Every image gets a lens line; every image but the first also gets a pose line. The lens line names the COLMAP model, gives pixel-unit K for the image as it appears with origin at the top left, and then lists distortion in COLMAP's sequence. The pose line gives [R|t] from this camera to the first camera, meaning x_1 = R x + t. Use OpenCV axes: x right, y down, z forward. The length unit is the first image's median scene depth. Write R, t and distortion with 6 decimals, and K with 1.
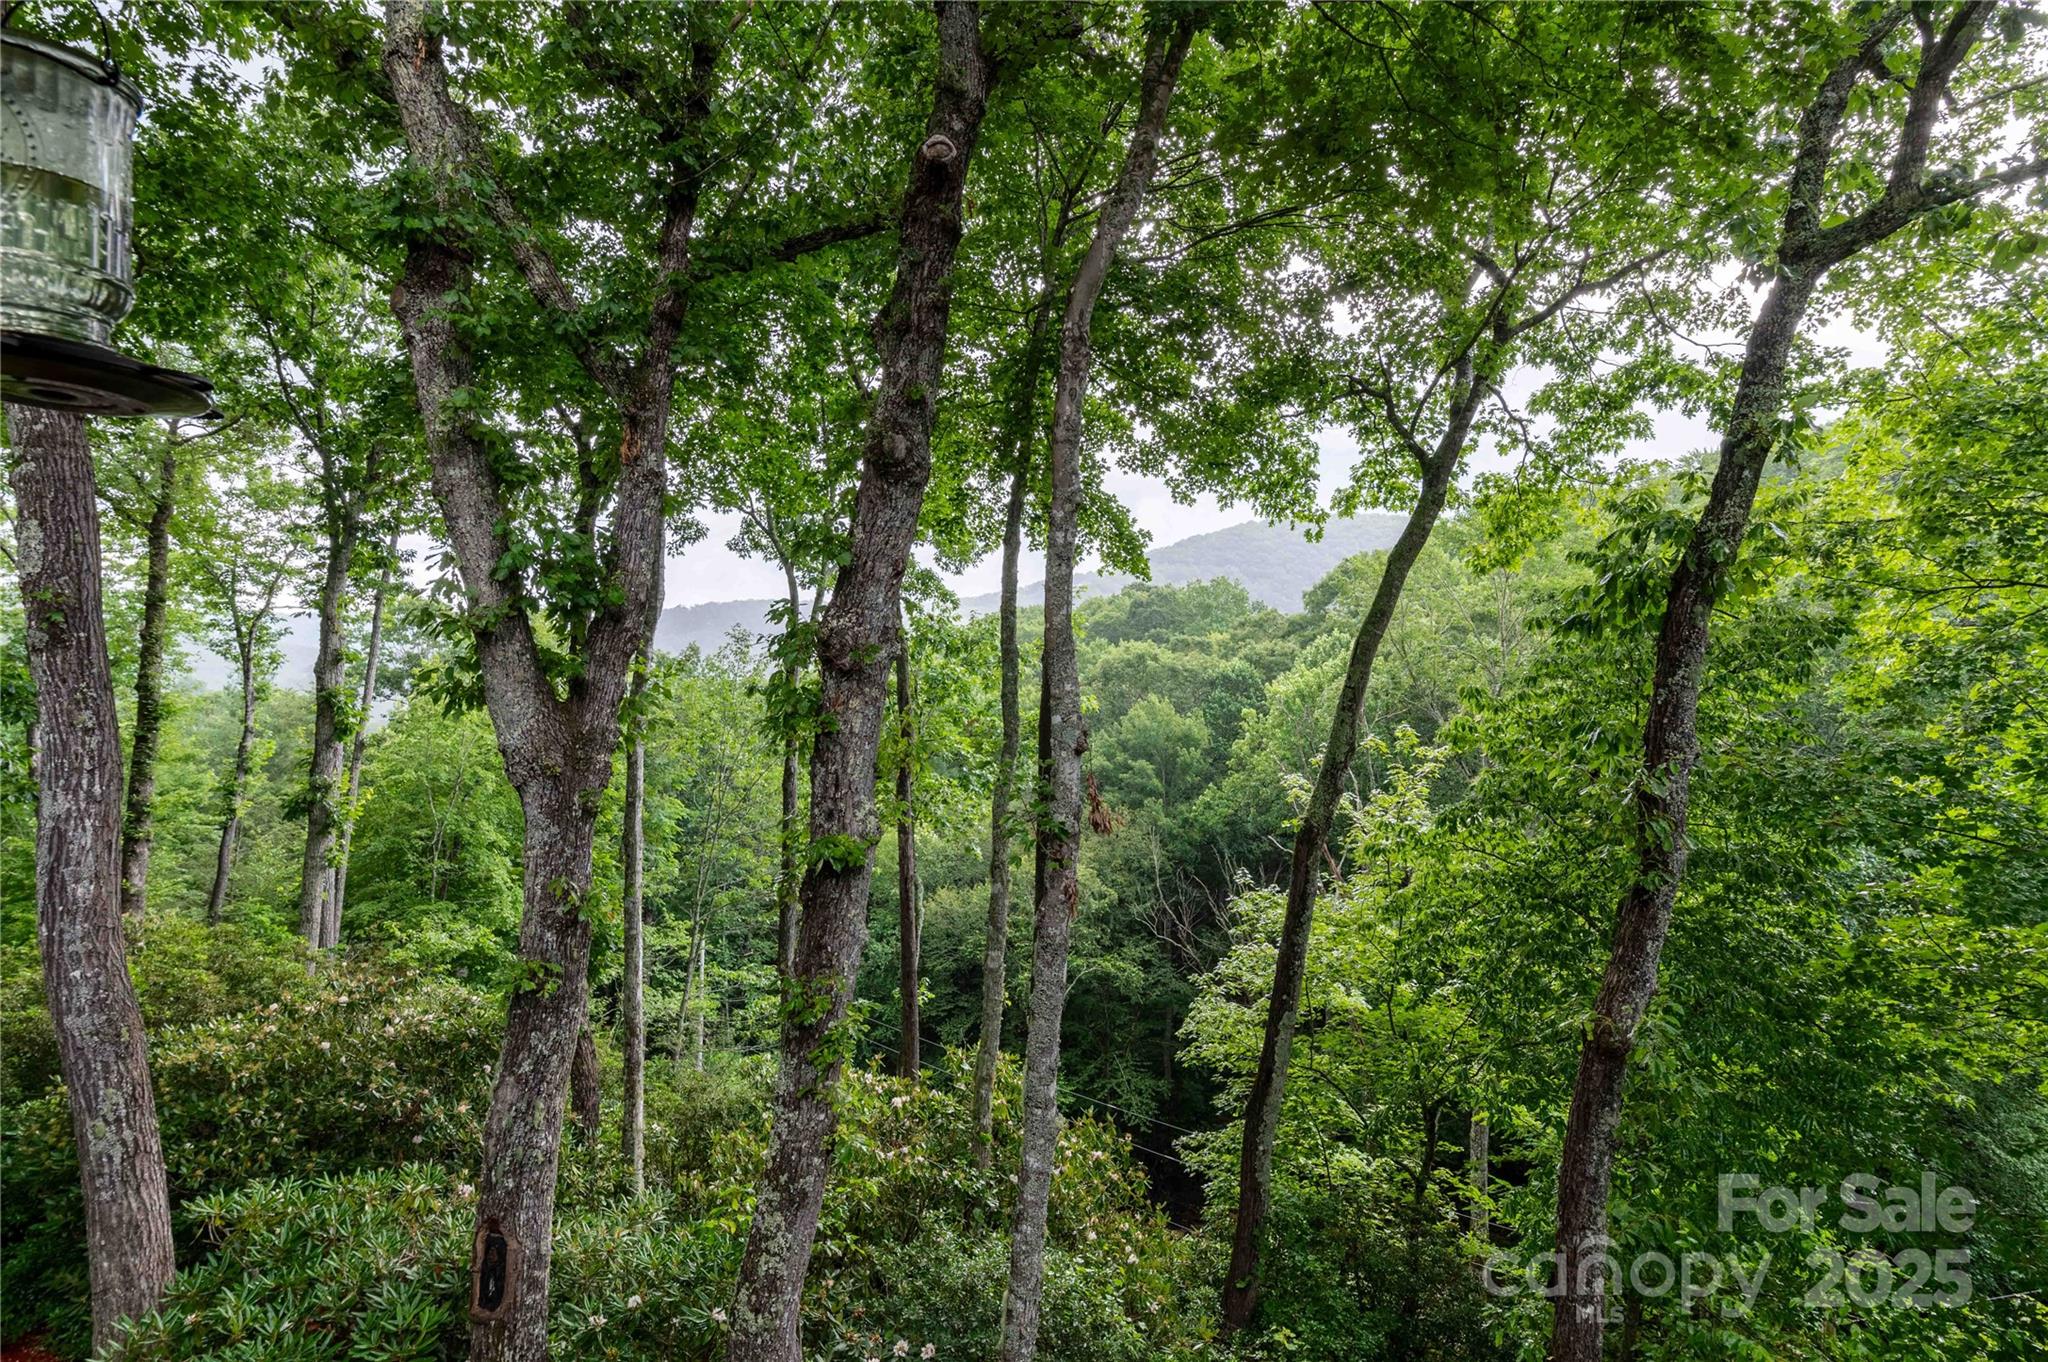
lens RADIAL K [[929.4, 0, 1023.7], [0, 929.4, 671.9], [0, 0, 1]] dist [-0.000390, -0.000113]
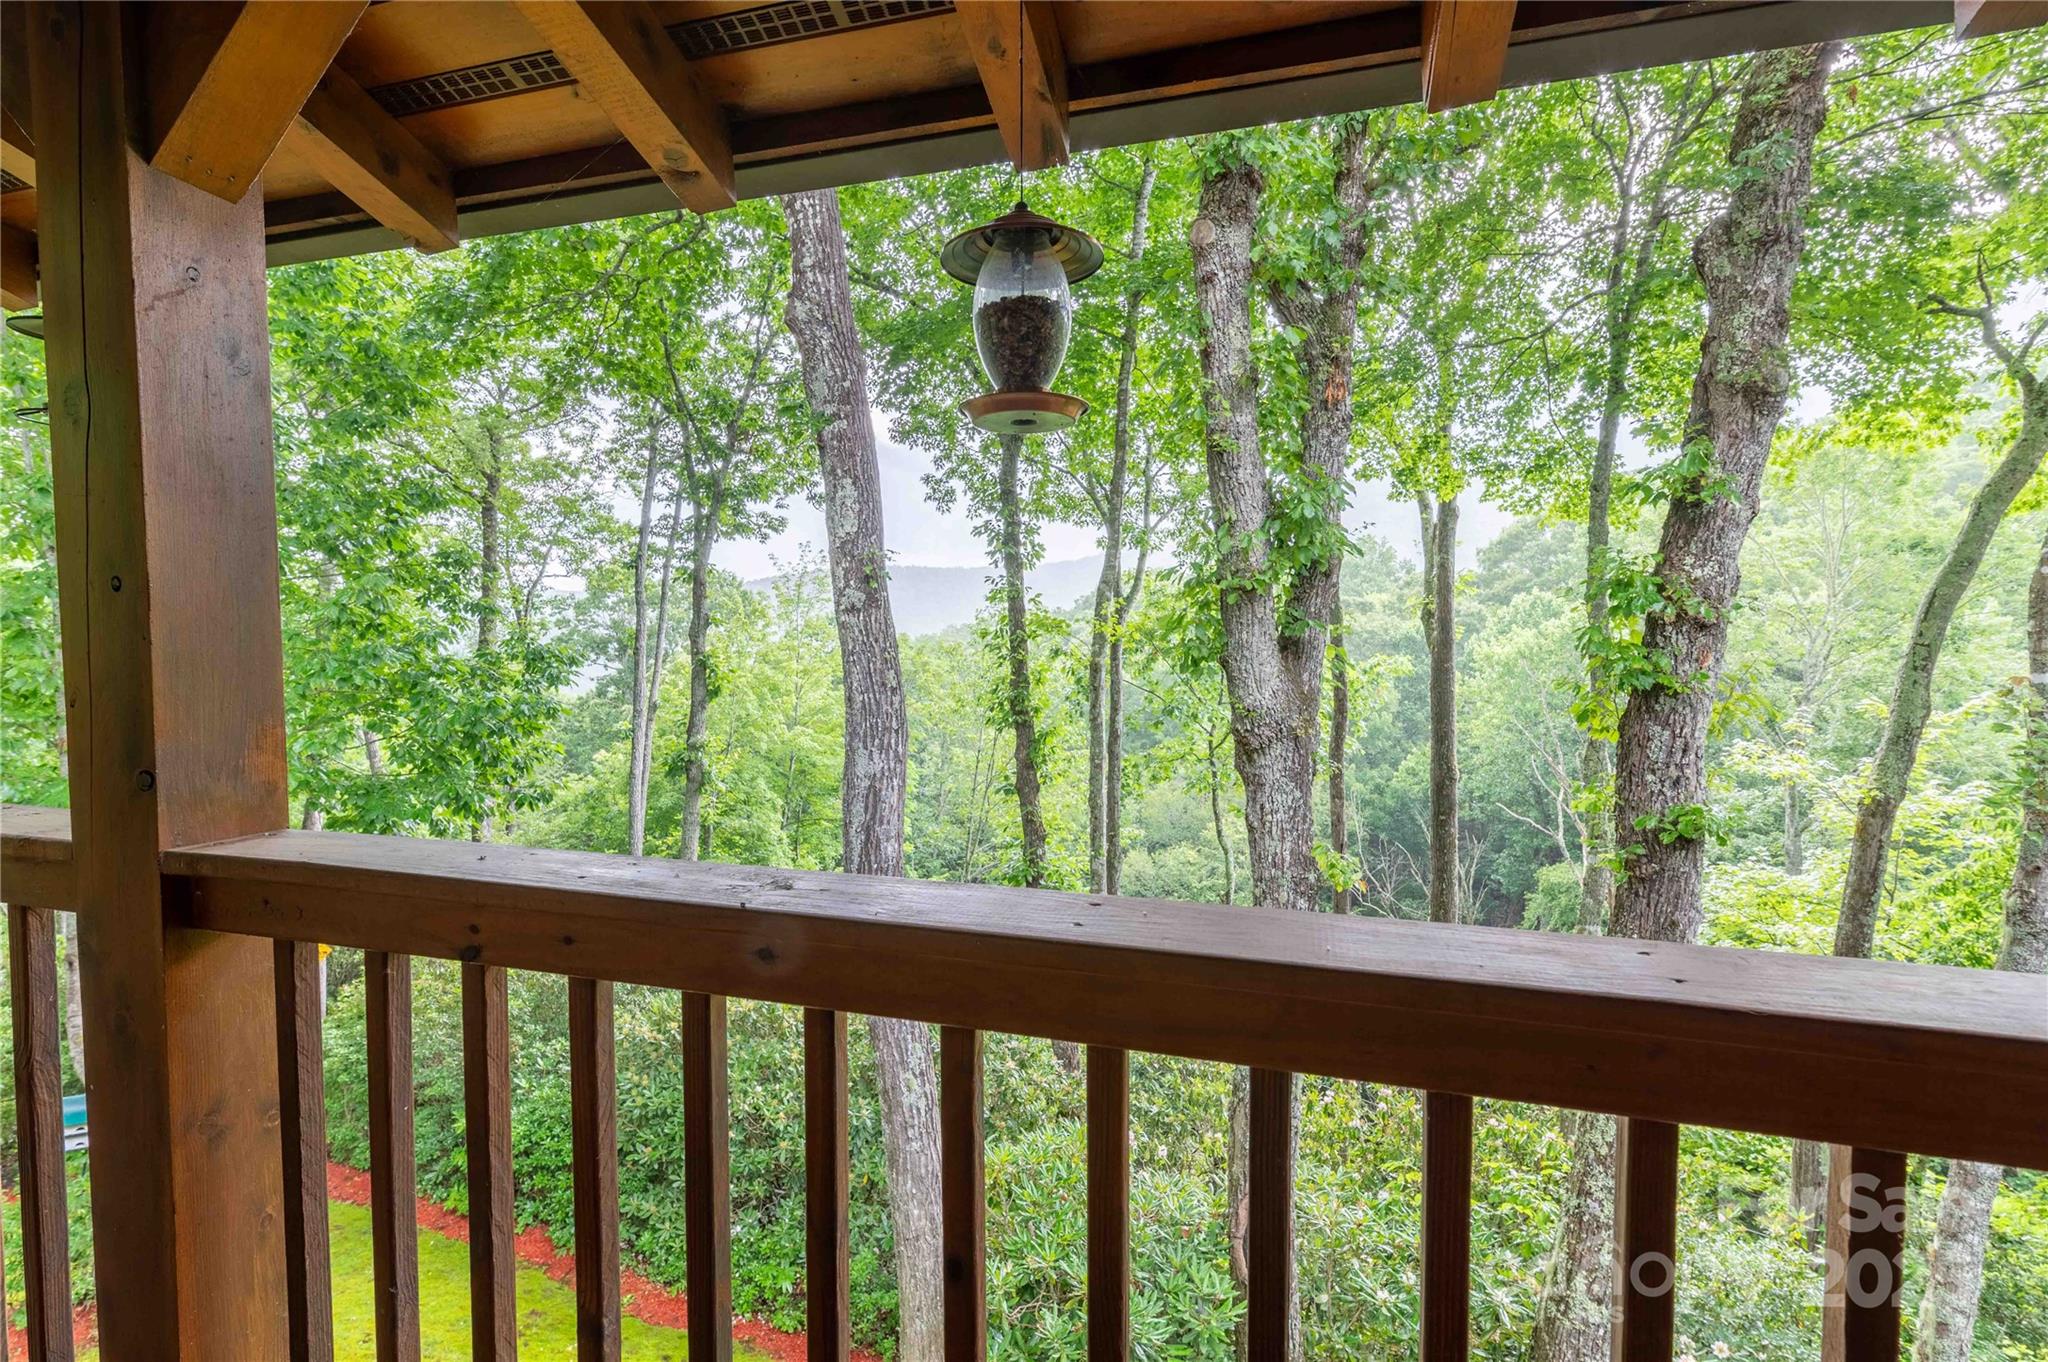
lens RADIAL K [[929.4, 0, 1022.7], [0, 929.4, 678.3], [0, 0, 1]] dist [-0.000390, -0.000113]
pose [[0.994222, -0.000595, -0.107340, -0.751083], [0.005582, 0.998918, 0.046163, 0.004838], [0.107196, -0.046495, 0.993150, 0.022617]]
